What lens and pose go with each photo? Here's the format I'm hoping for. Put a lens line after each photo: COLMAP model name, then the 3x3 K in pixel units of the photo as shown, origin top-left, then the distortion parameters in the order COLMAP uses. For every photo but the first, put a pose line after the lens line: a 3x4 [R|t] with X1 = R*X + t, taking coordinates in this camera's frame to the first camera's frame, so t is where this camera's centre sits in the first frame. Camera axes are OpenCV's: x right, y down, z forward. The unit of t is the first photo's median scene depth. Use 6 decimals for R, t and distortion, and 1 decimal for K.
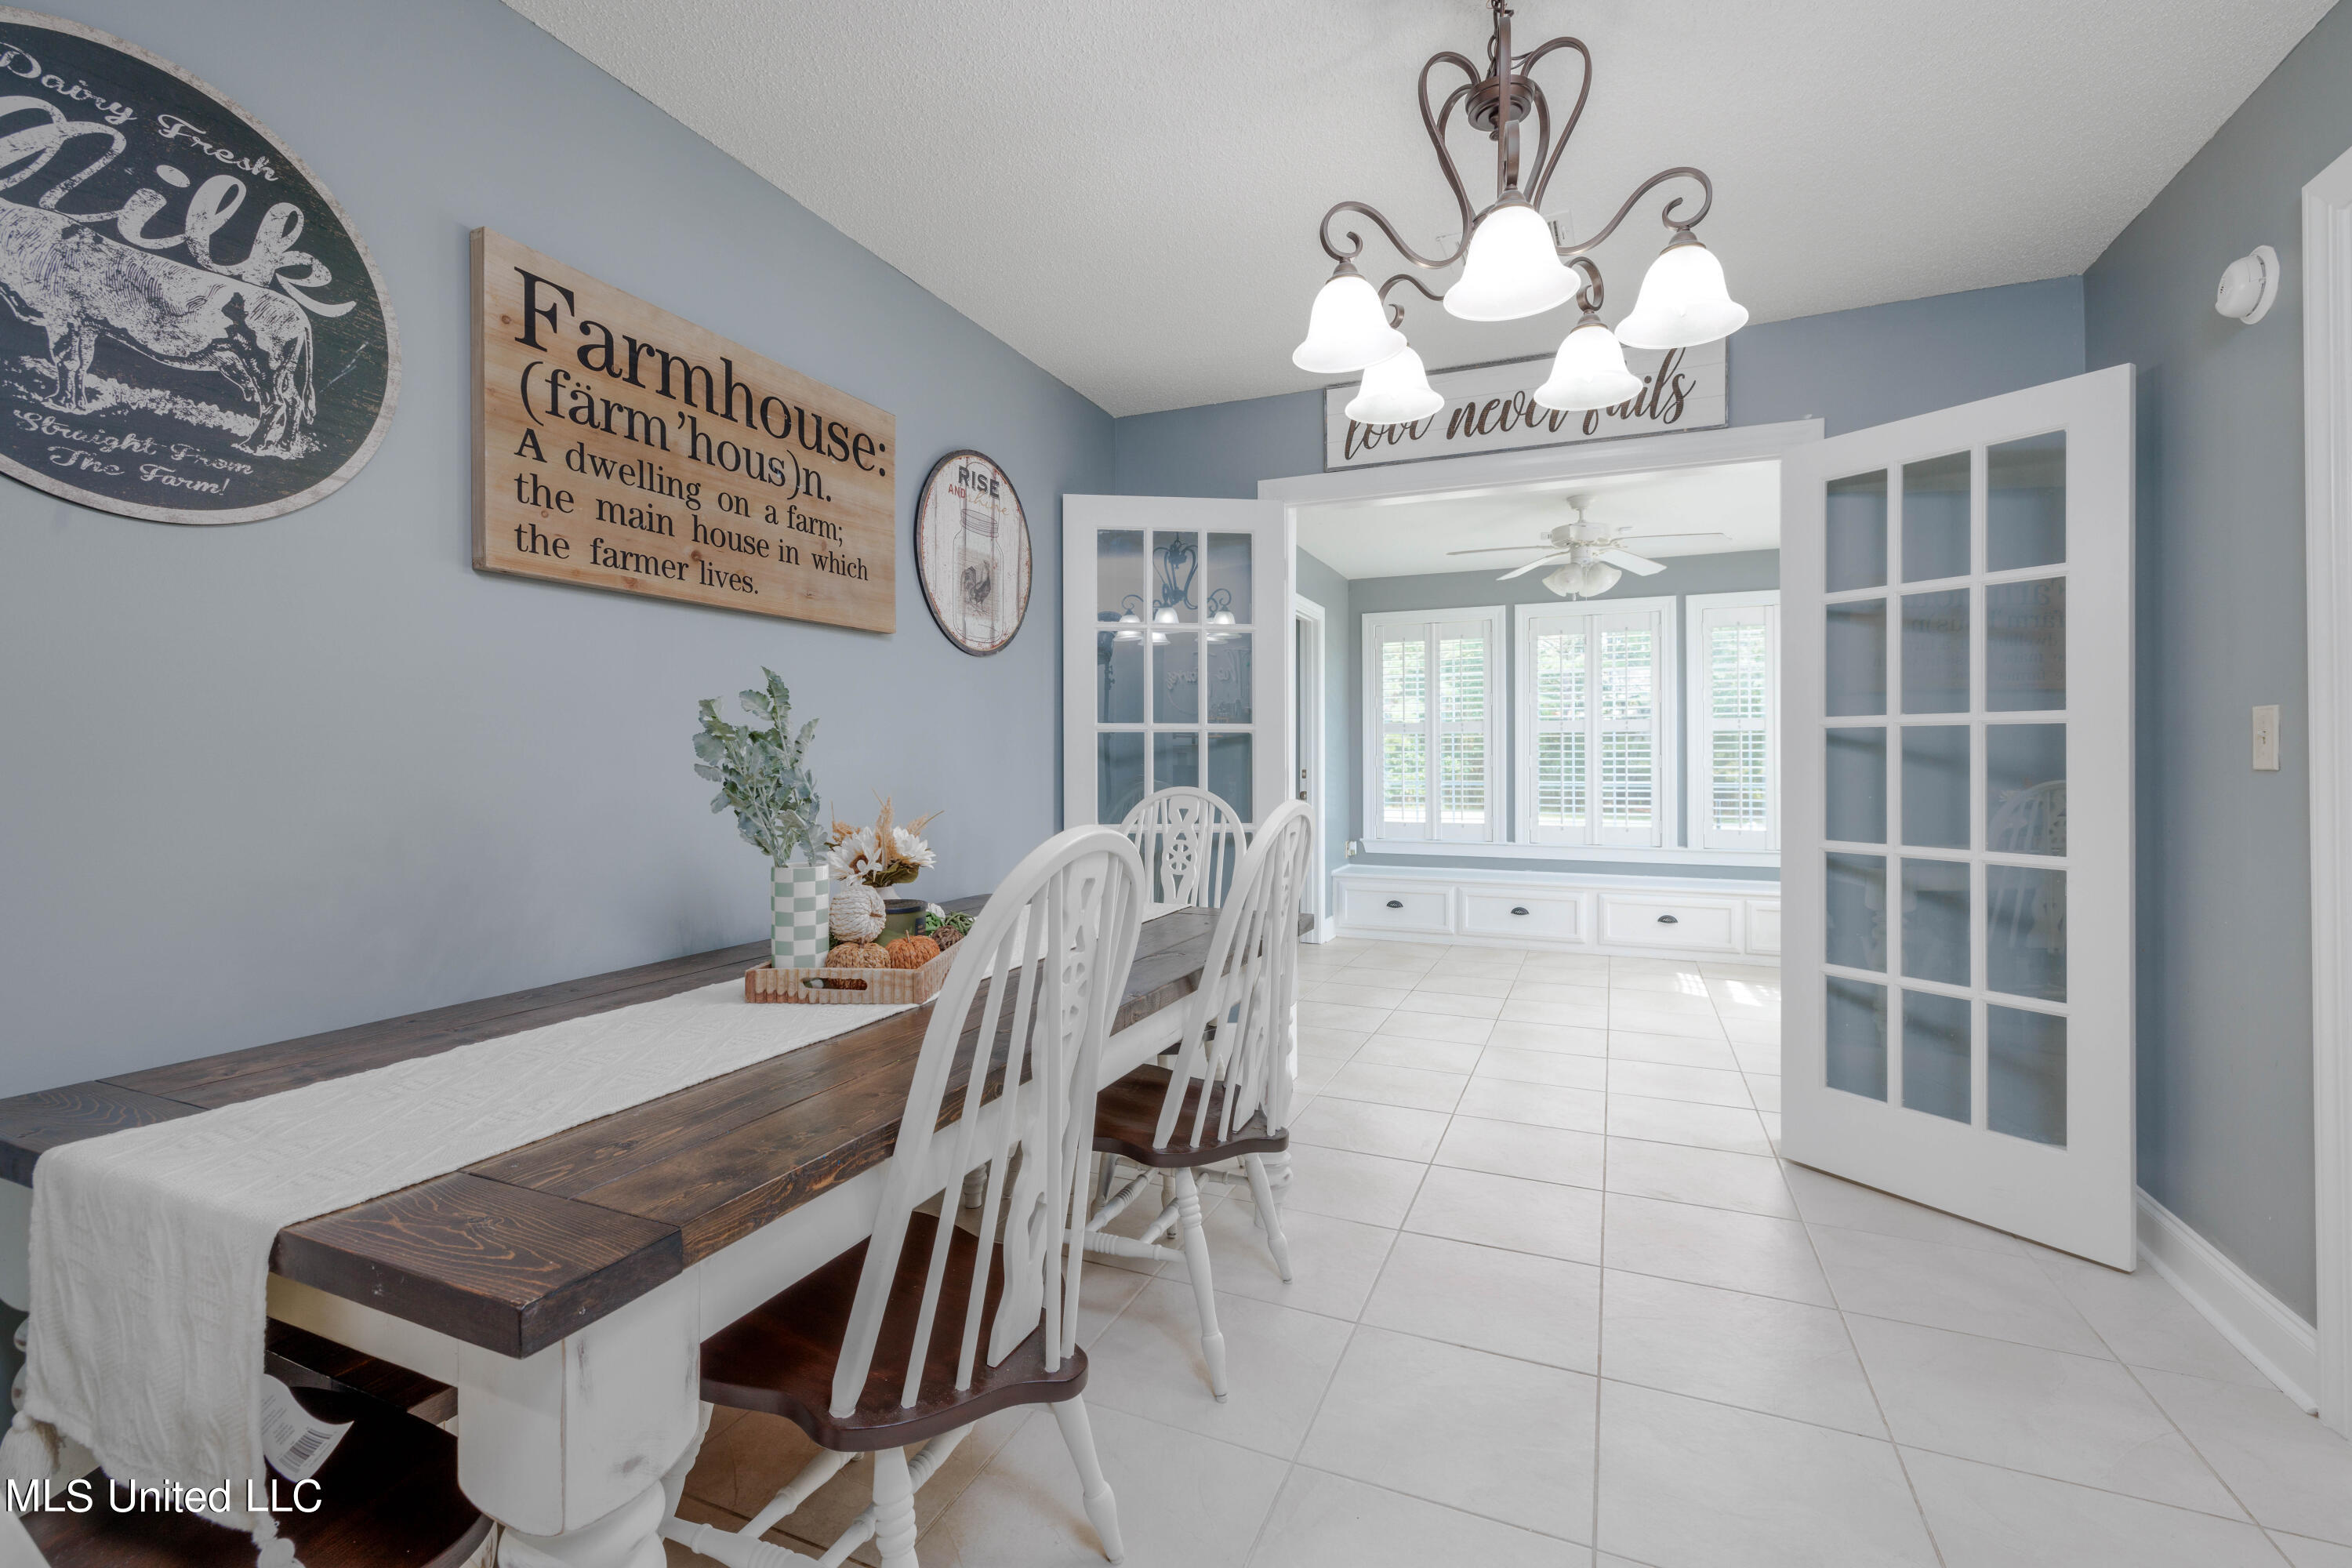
lens RADIAL K [[1025.1, 0, 1163.9], [0, 1025.1, 748.2], [0, 0, 1]] dist [0.001292, -0.000075]
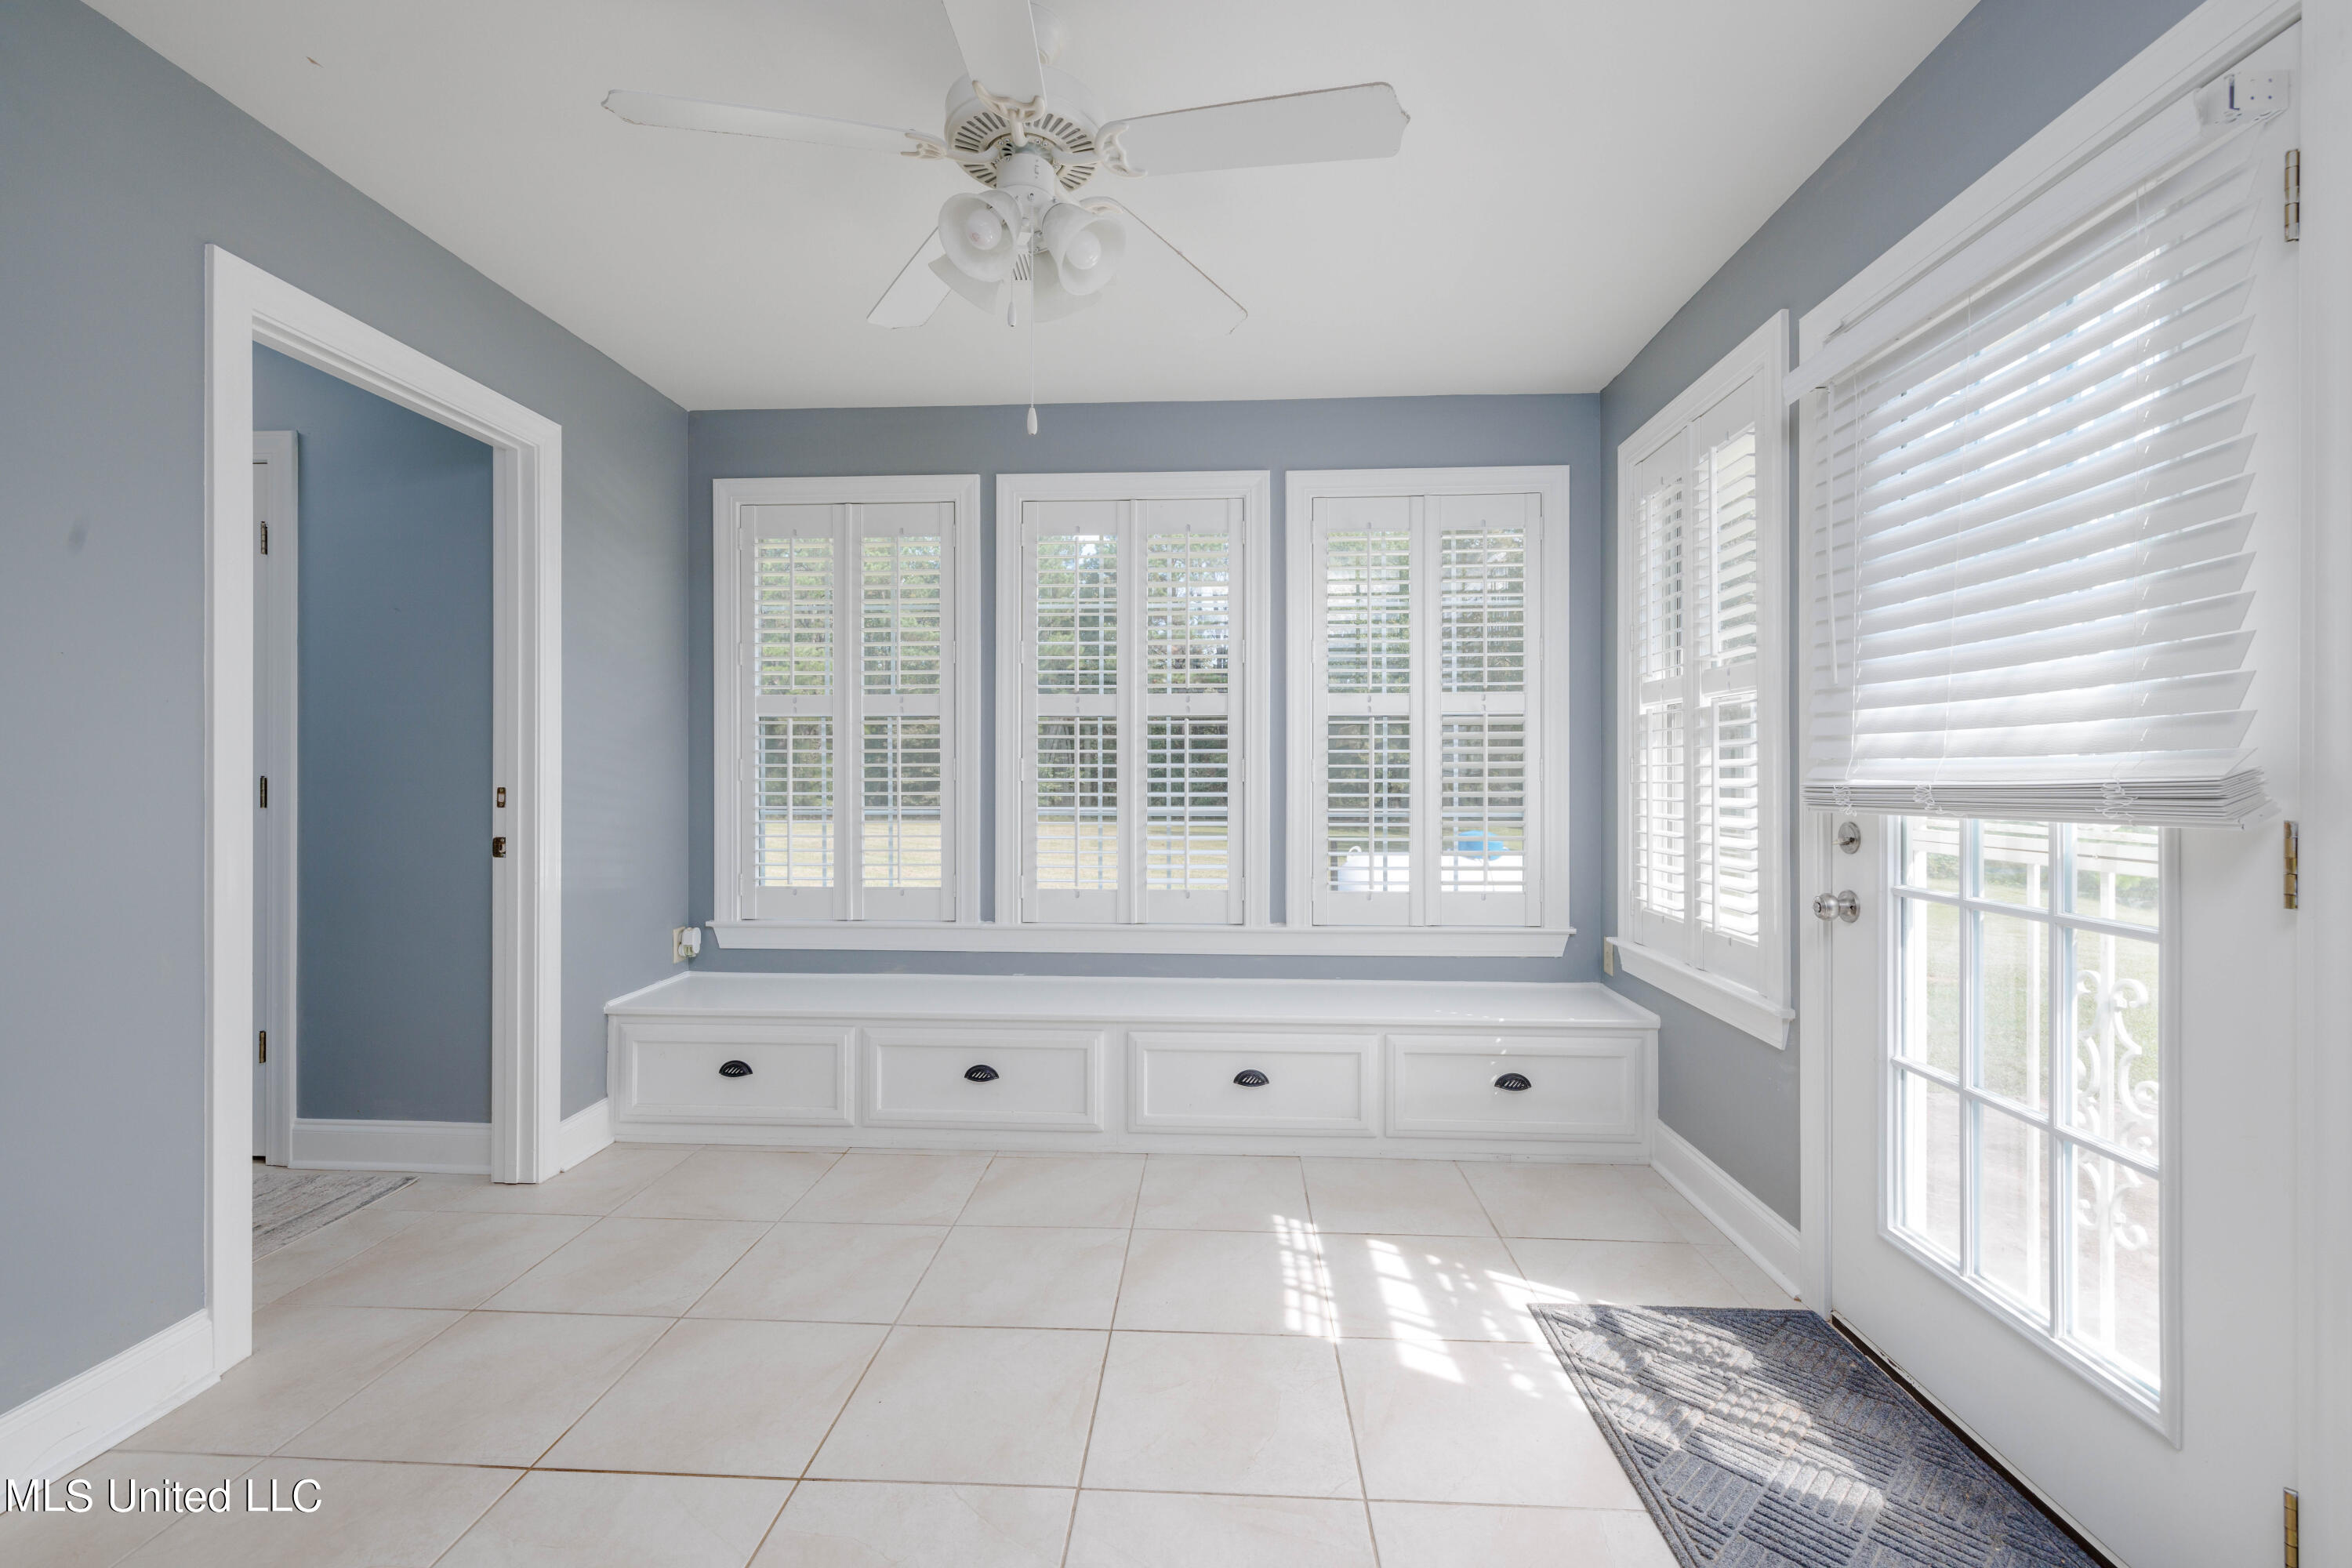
lens RADIAL K [[1008.0, 0, 1181.1], [0, 1008.0, 762.0], [0, 0, 1]] dist [-0.000553, -0.000095]
pose [[0.932274, 0.003668, 0.361734, 0.251223], [-0.004901, 0.999985, 0.002491, 0.007447], [-0.361719, -0.004096, 0.932278, 0.495022]]
